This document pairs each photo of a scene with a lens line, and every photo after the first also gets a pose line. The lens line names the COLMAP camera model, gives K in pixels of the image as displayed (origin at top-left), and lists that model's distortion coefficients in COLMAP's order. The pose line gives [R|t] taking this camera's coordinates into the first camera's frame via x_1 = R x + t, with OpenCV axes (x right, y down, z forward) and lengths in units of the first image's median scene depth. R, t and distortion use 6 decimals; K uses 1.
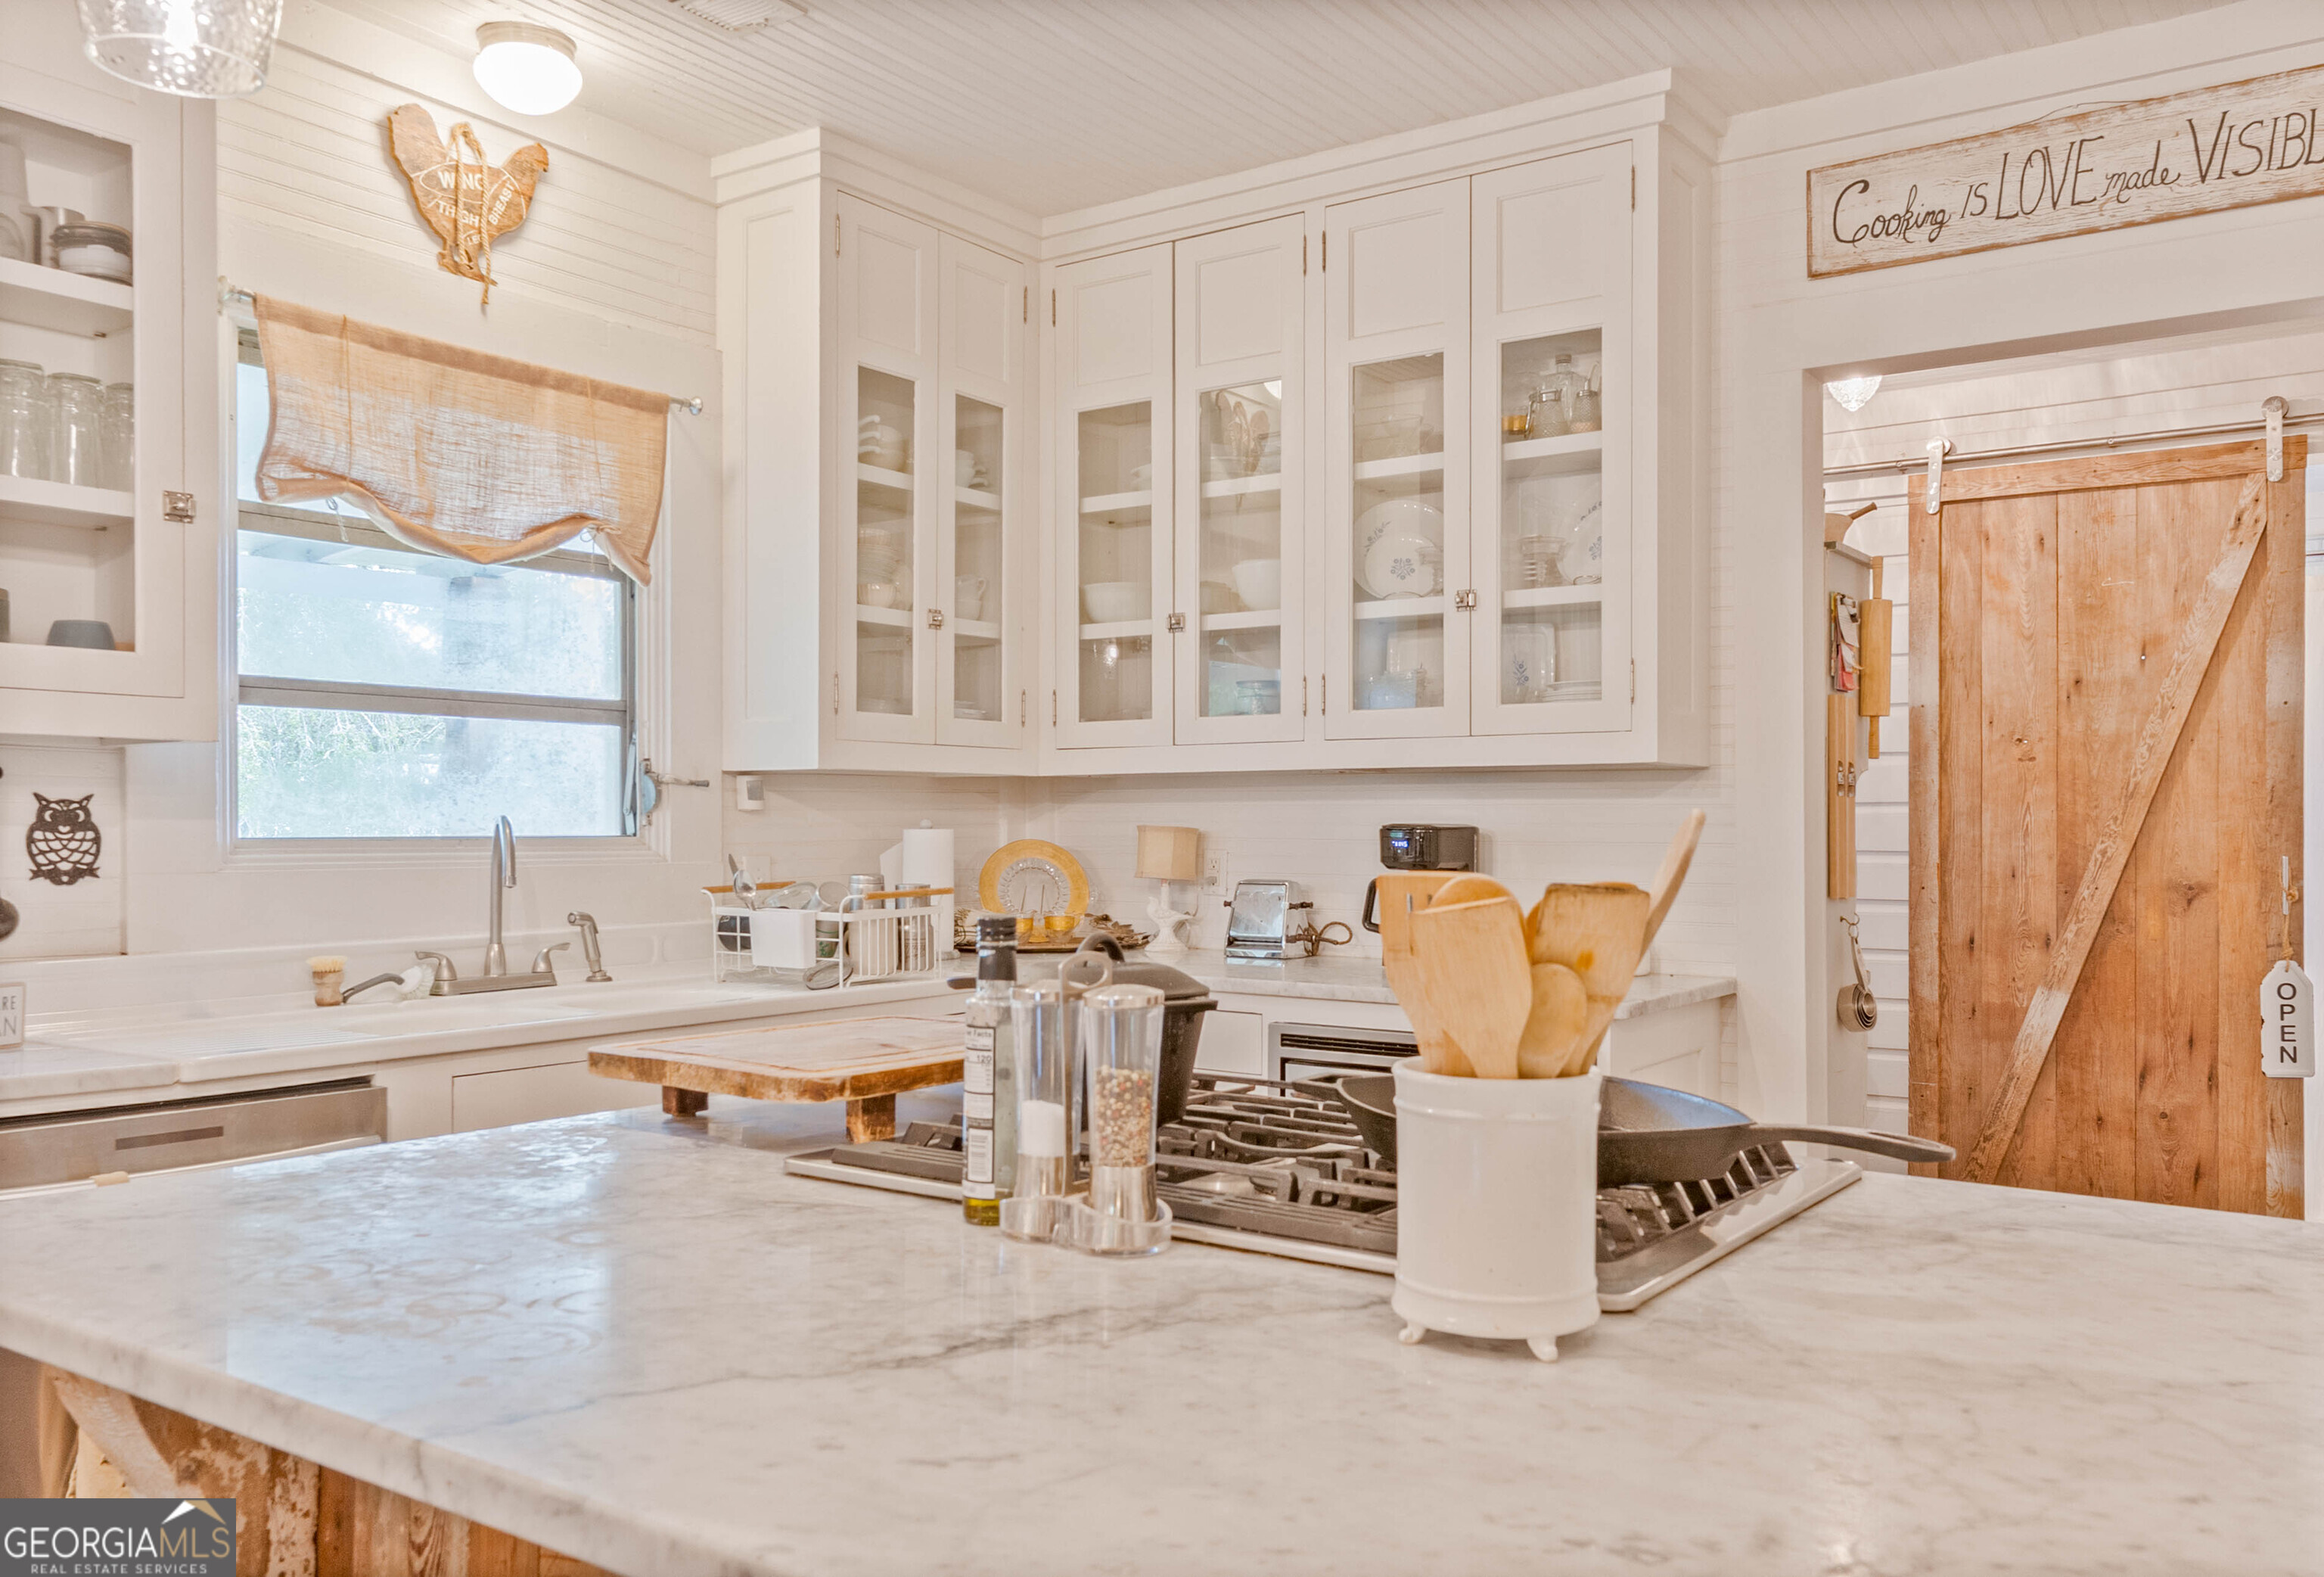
lens RADIAL K [[1775.2, 0, 1223.2], [0, 1775.2, 818.5], [0, 0, 1]] dist [0.016845, -0.007617]
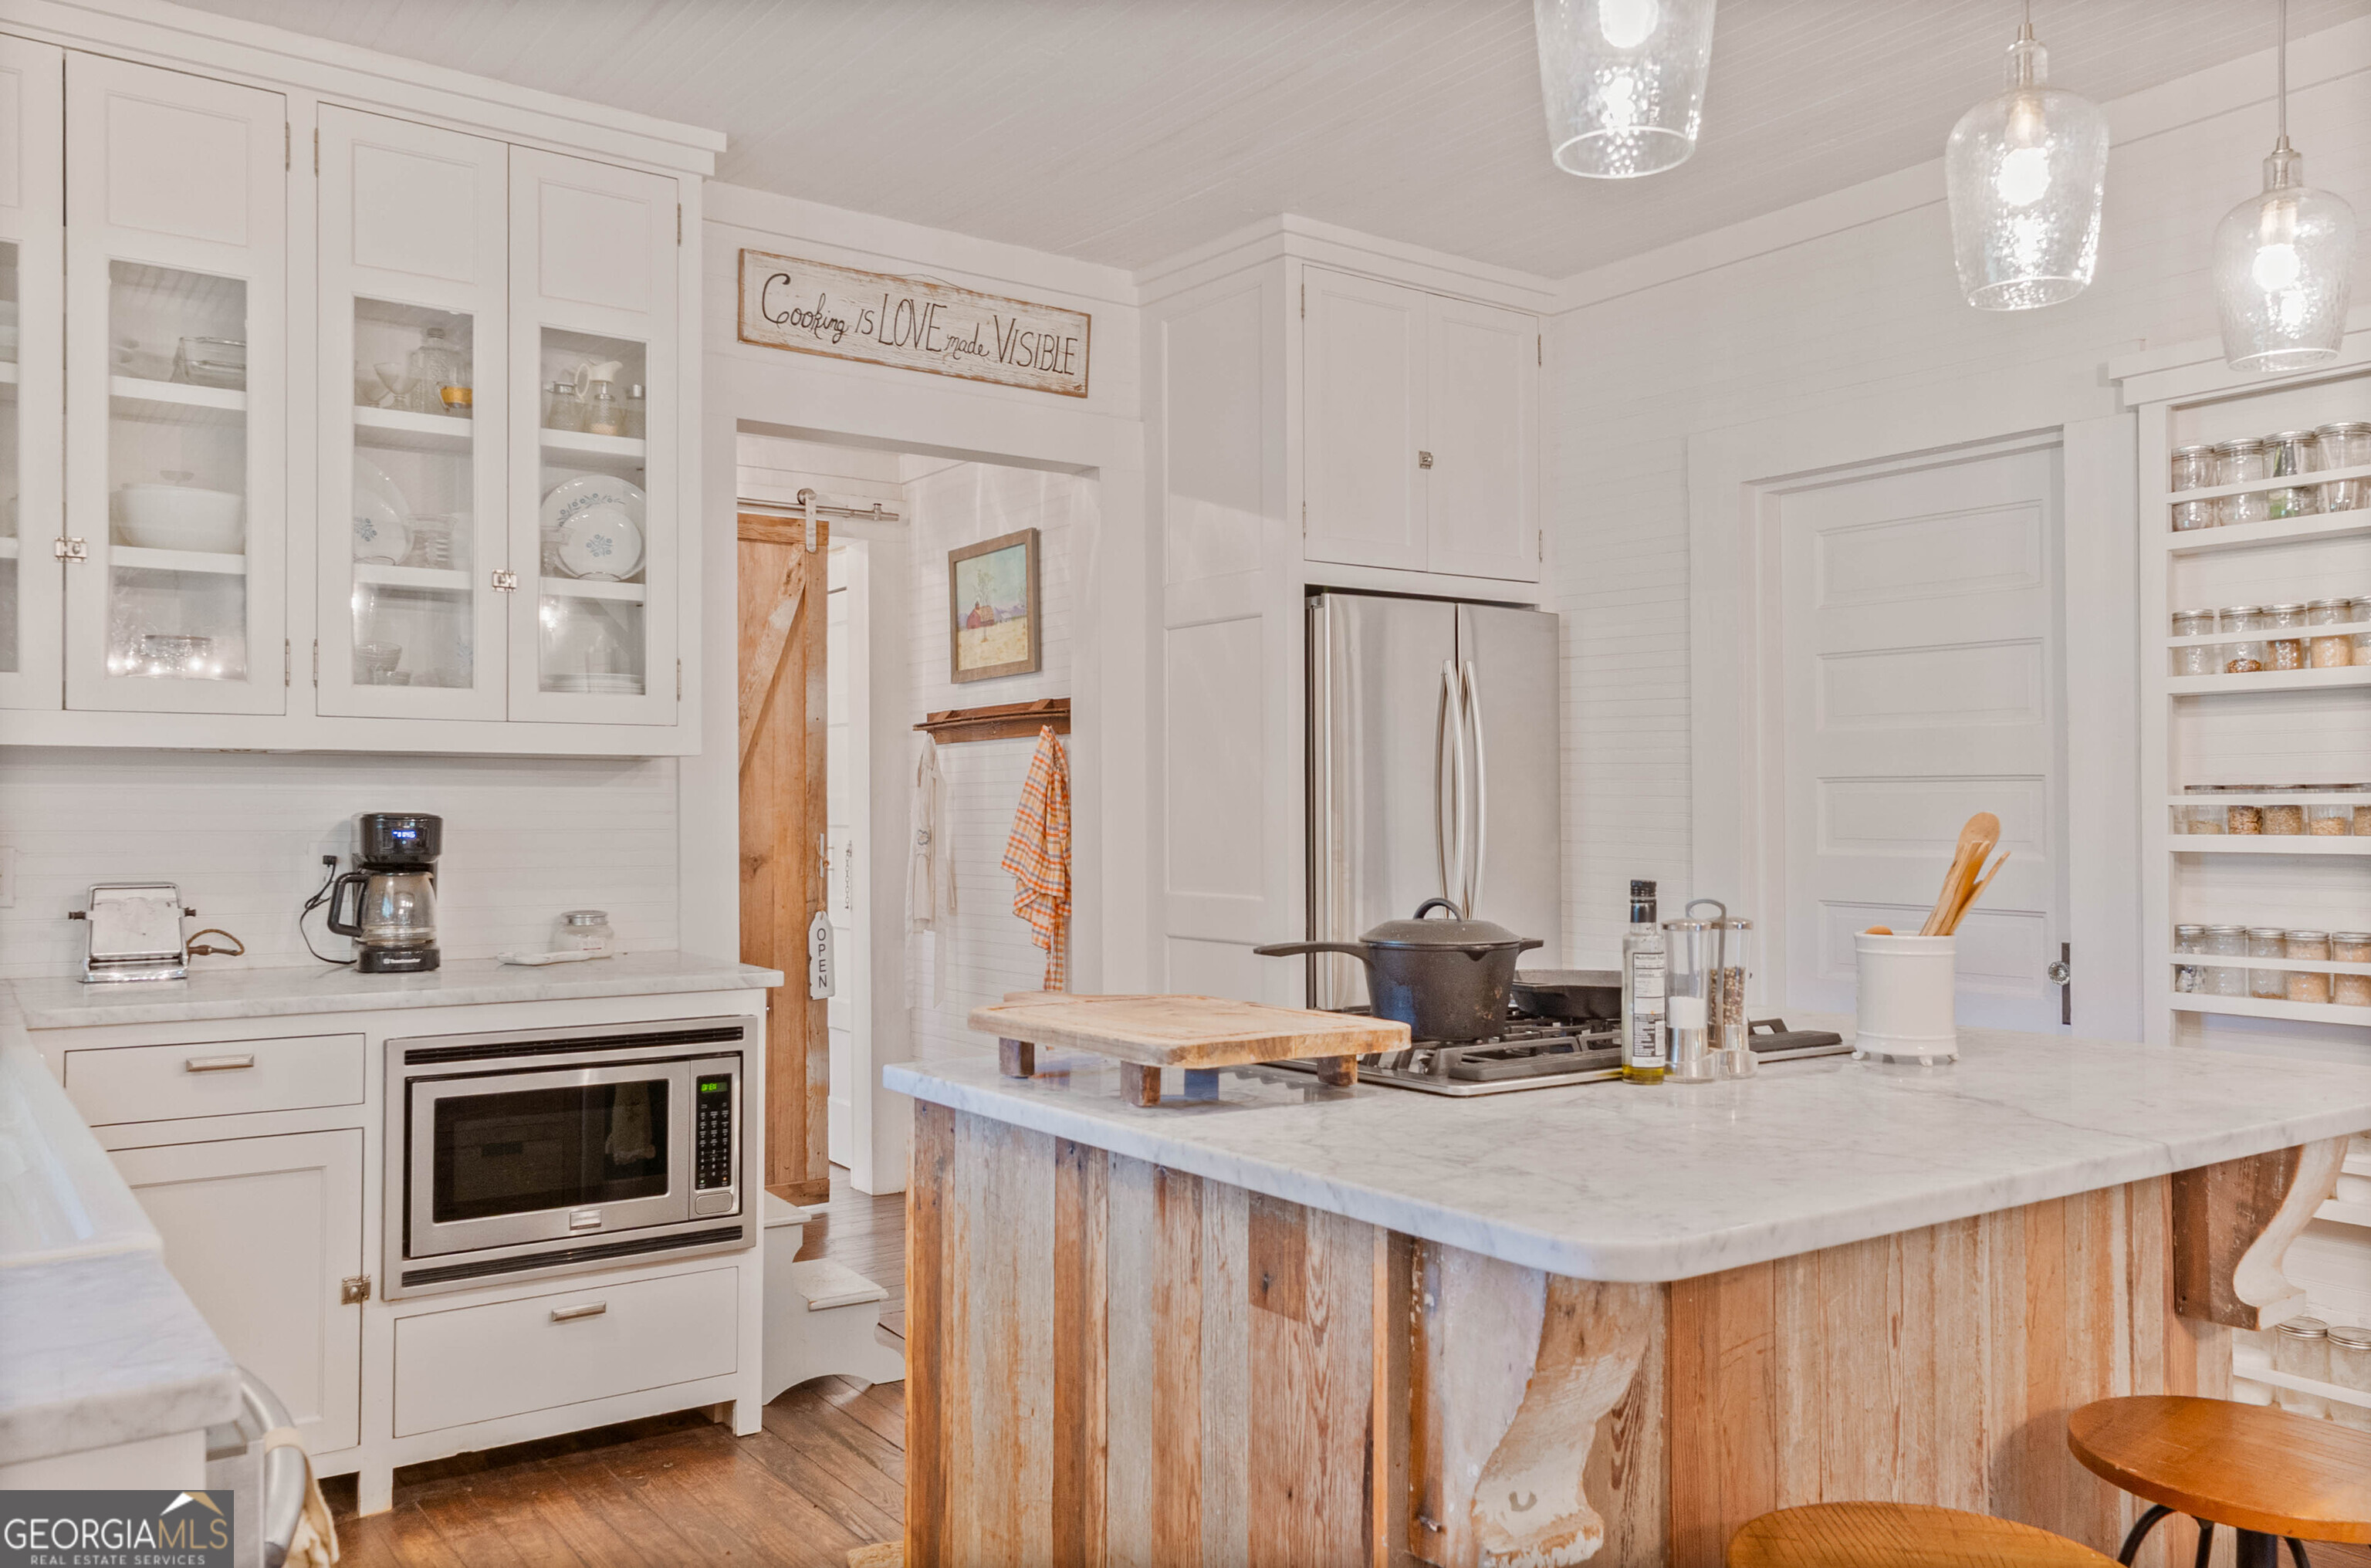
lens RADIAL K [[1756.6, 0, 1191.7], [0, 1756.6, 795.5], [0, 0, 1]] dist [0.012499, 0.000697]
pose [[0.358957, 0.005338, 0.933339, -0.524738], [-0.003695, 0.999984, -0.004298, -0.002872], [-0.933347, -0.001906, 0.358971, 0.260175]]
